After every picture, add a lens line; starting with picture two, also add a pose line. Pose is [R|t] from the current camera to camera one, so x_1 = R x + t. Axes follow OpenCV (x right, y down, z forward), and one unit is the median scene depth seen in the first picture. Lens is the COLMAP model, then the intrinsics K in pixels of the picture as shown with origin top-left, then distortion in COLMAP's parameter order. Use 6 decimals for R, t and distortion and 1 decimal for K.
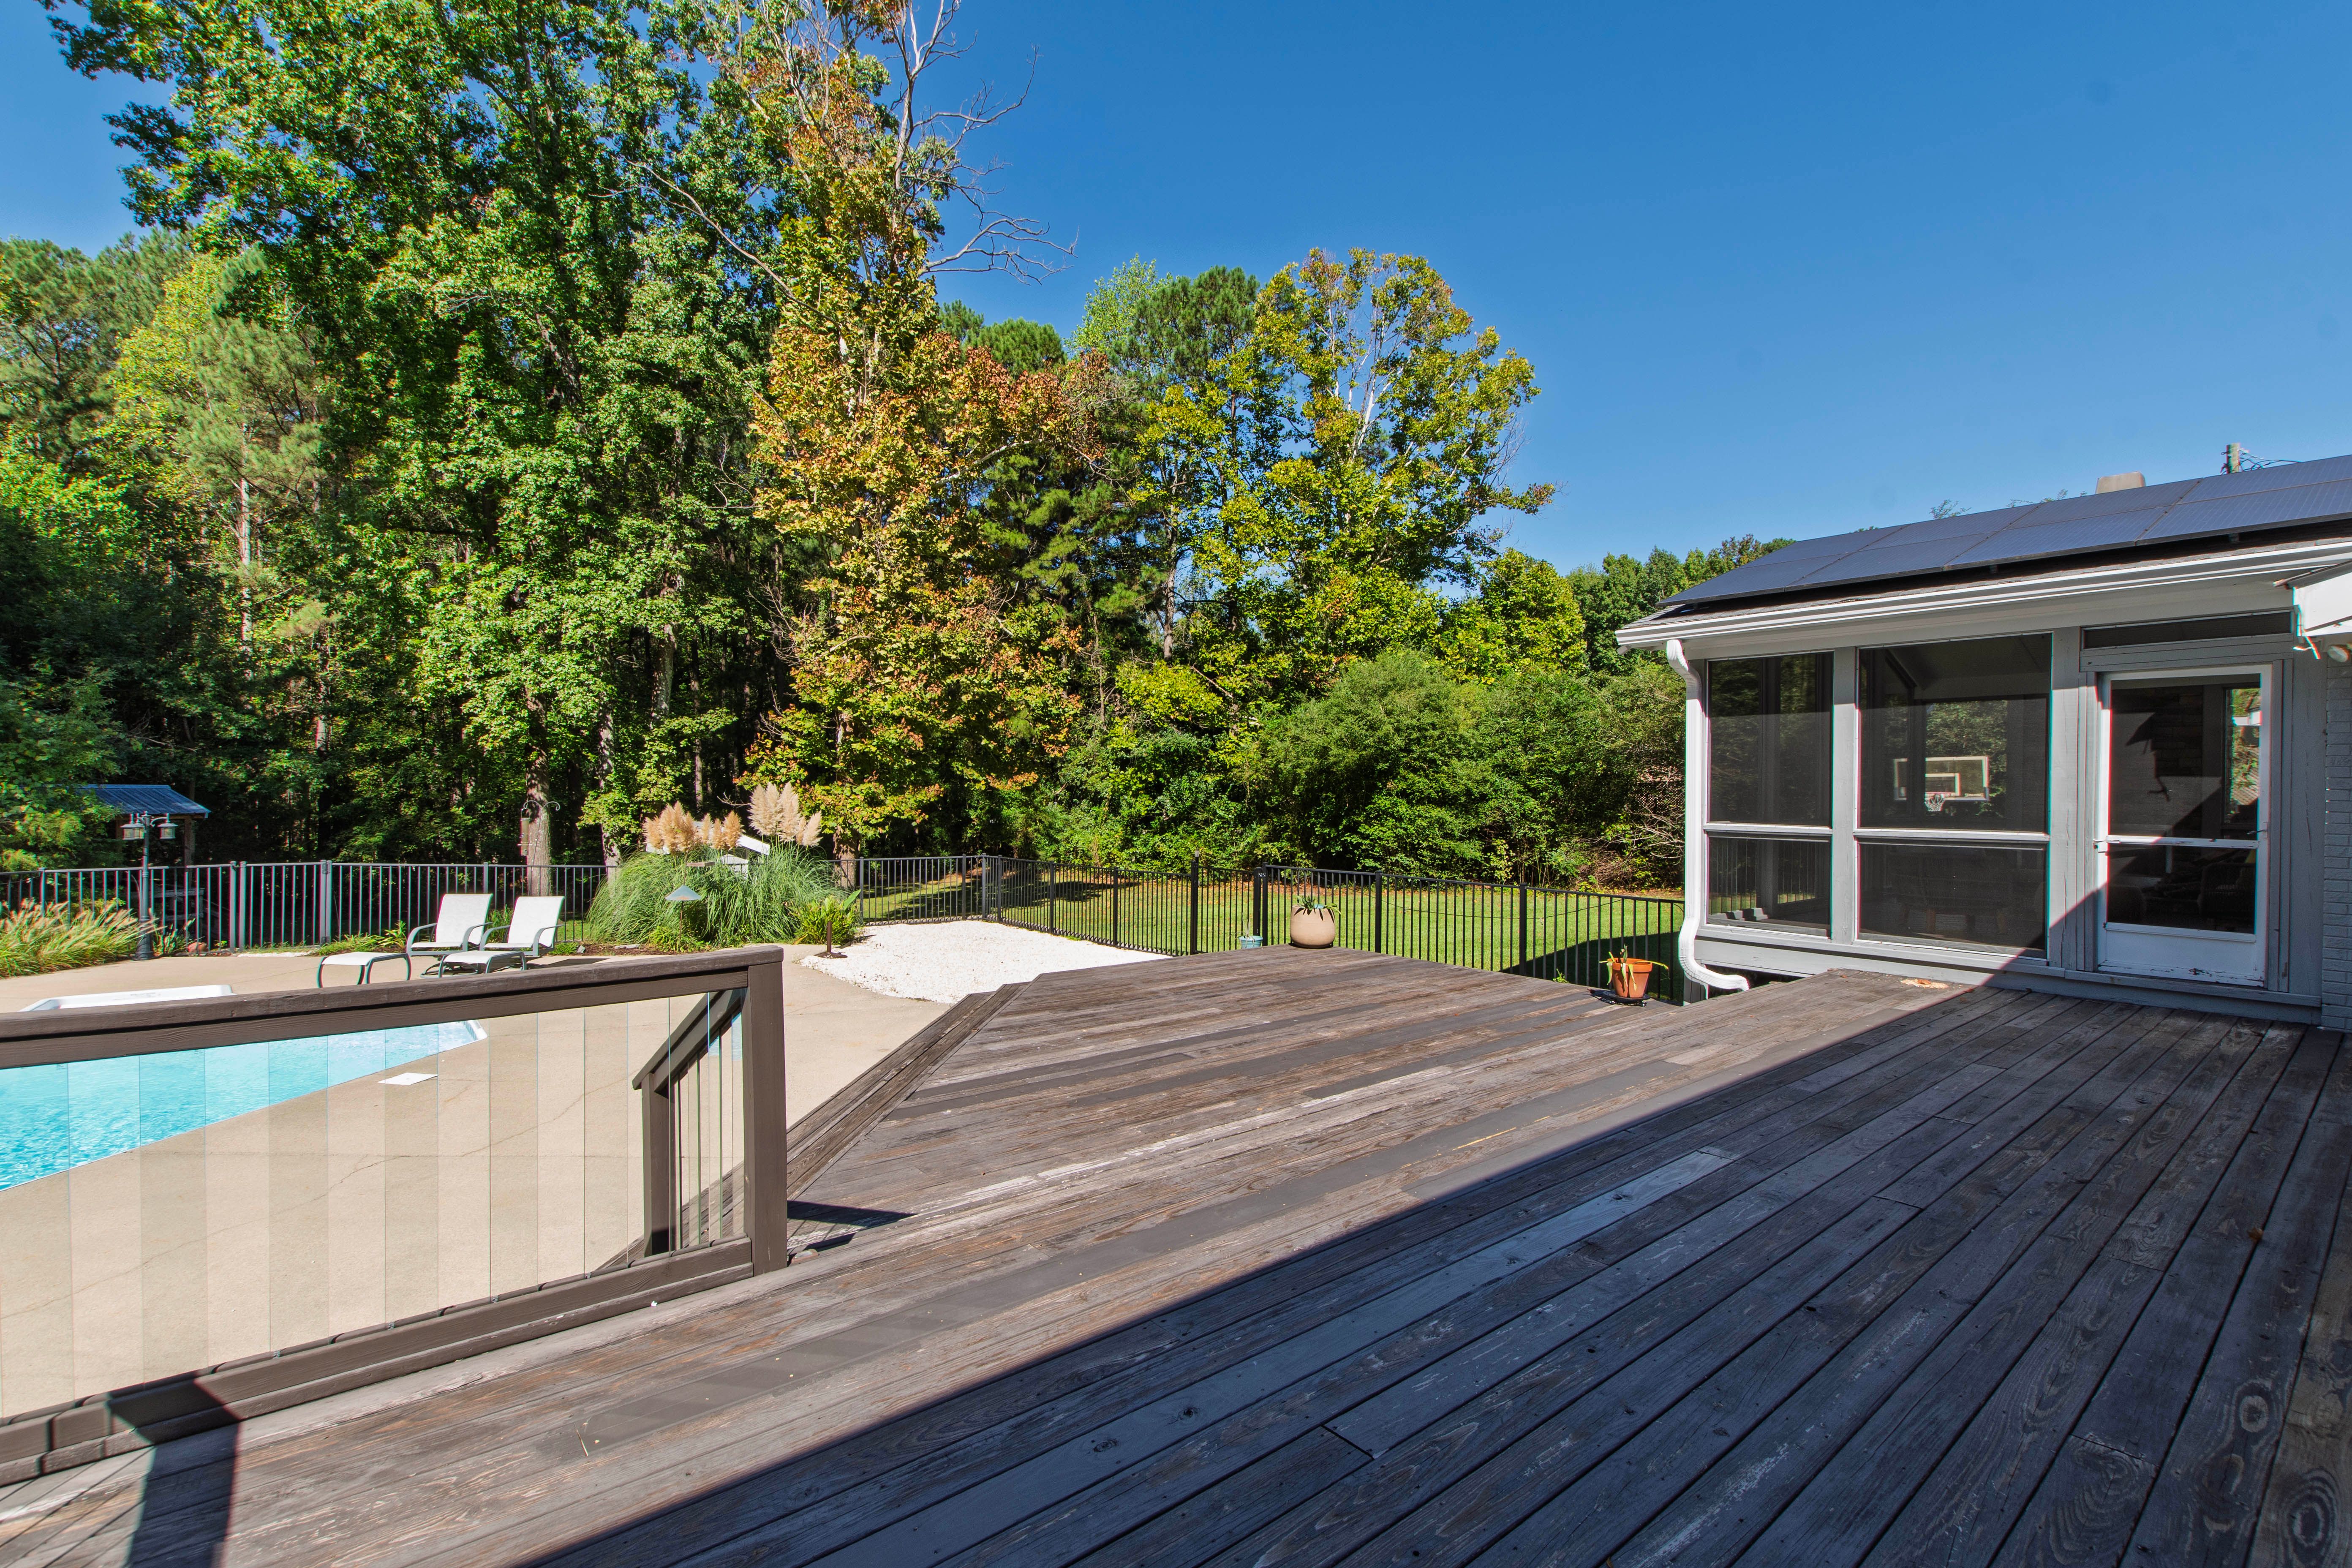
lens RADIAL K [[1079.4, 0, 1154.5], [0, 1079.4, 751.0], [0, 0, 1]] dist [0.002374, -0.000882]
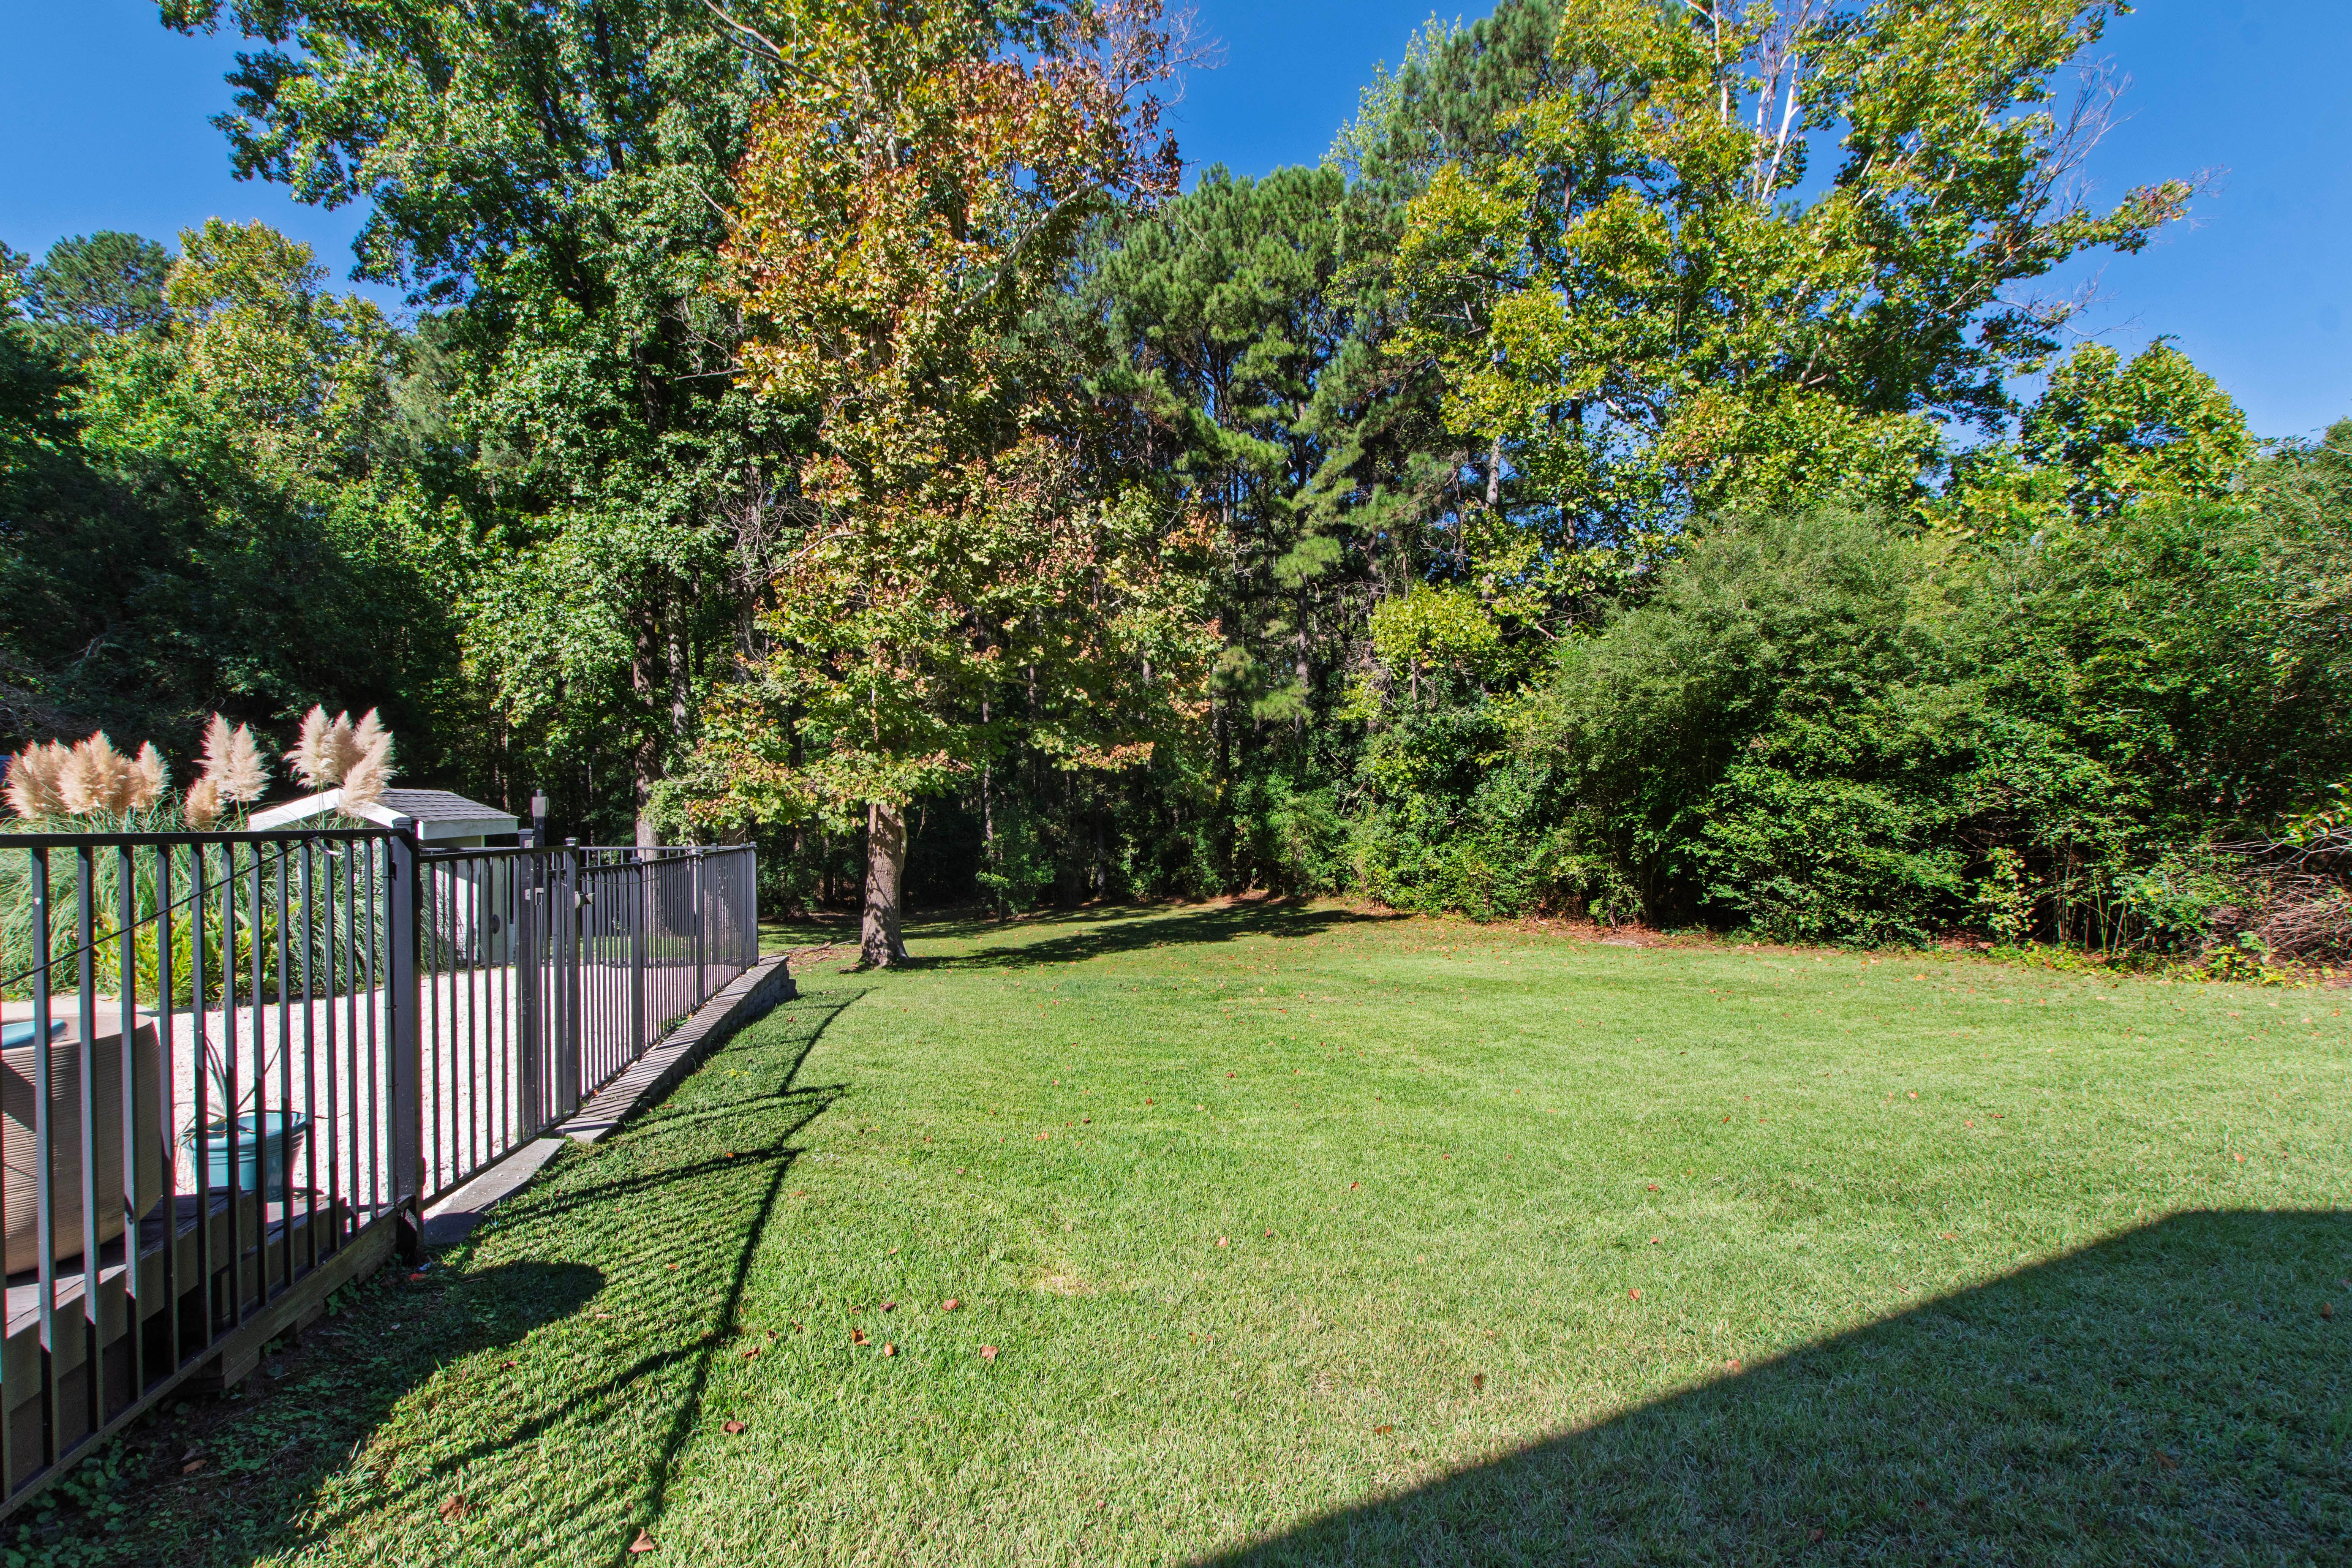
lens RADIAL K [[1079.4, 0, 1183.7], [0, 1079.4, 832.6], [0, 0, 1]] dist [0.002374, -0.000882]
pose [[0.914376, 0.004329, -0.404843, 0.183076], [0.015326, 0.998856, 0.045296, 0.048597], [0.404576, -0.047622, 0.913264, 0.421803]]
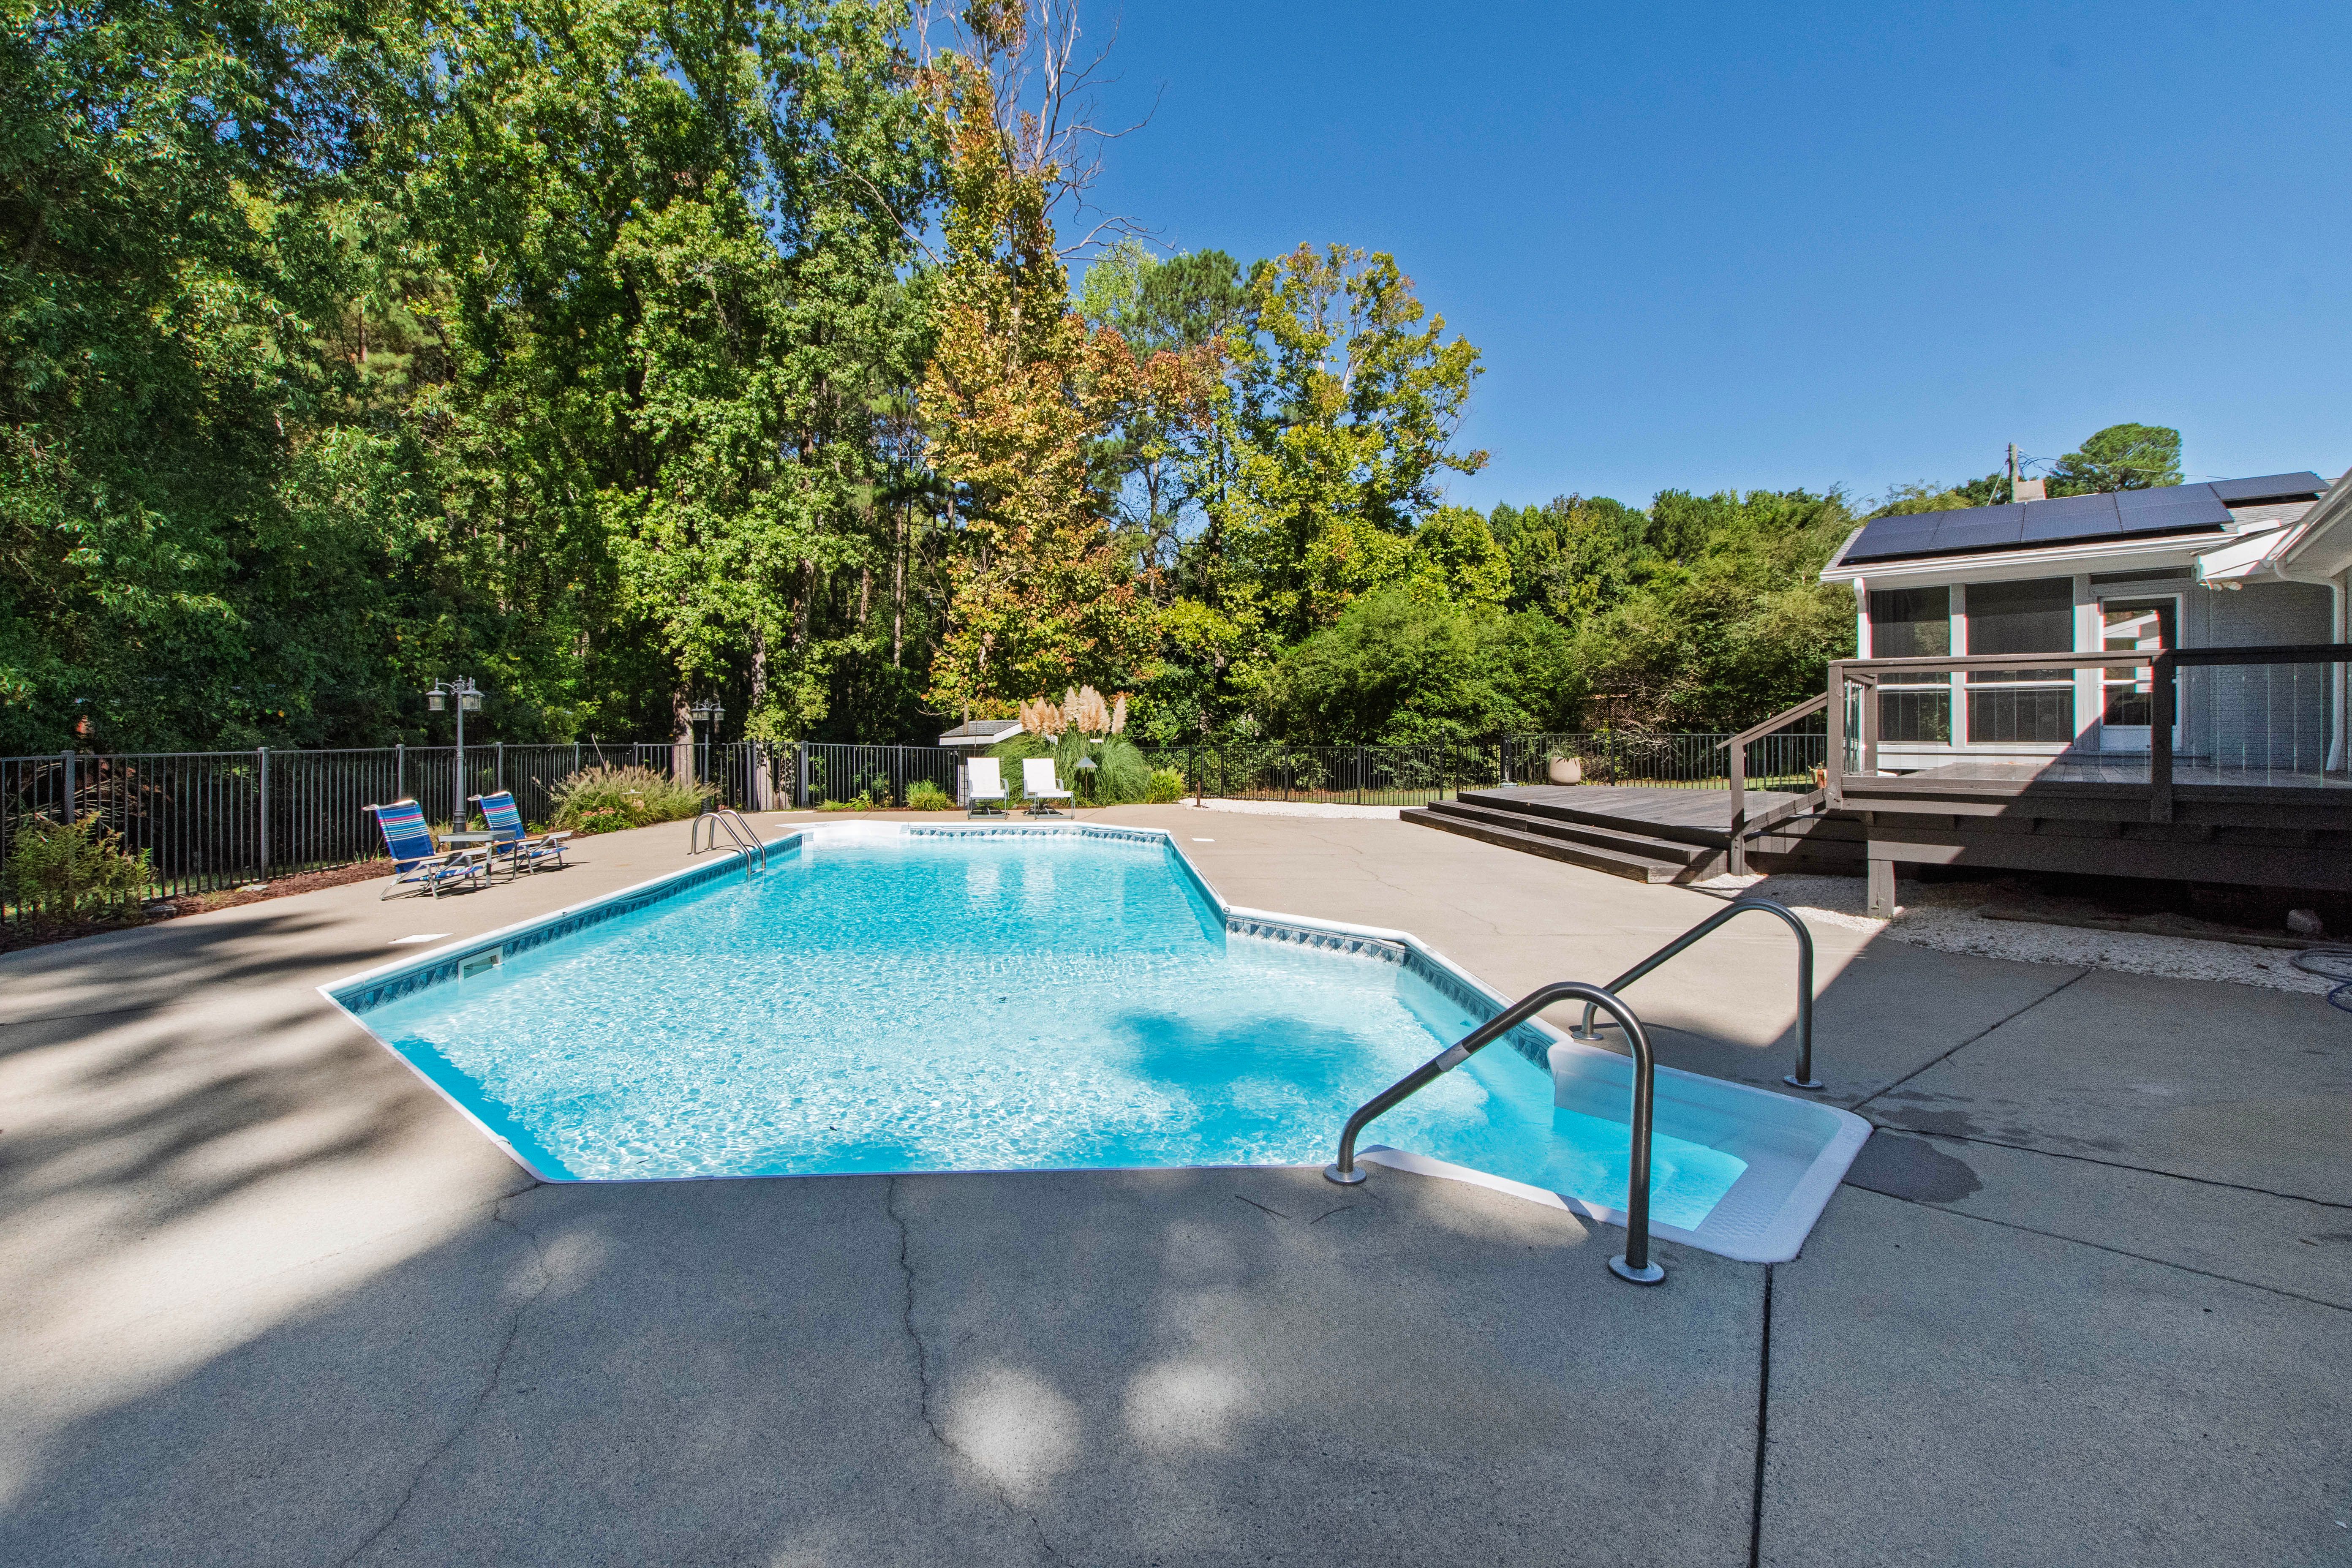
lens RADIAL K [[1079.4, 0, 1119.6], [0, 1079.4, 728.5], [0, 0, 1]] dist [0.002374, -0.000882]
pose [[0.988611, -0.007091, 0.150328, -0.298635], [0.002815, 0.999586, 0.028640, 0.026833], [-0.150469, -0.027890, 0.988221, -0.164010]]
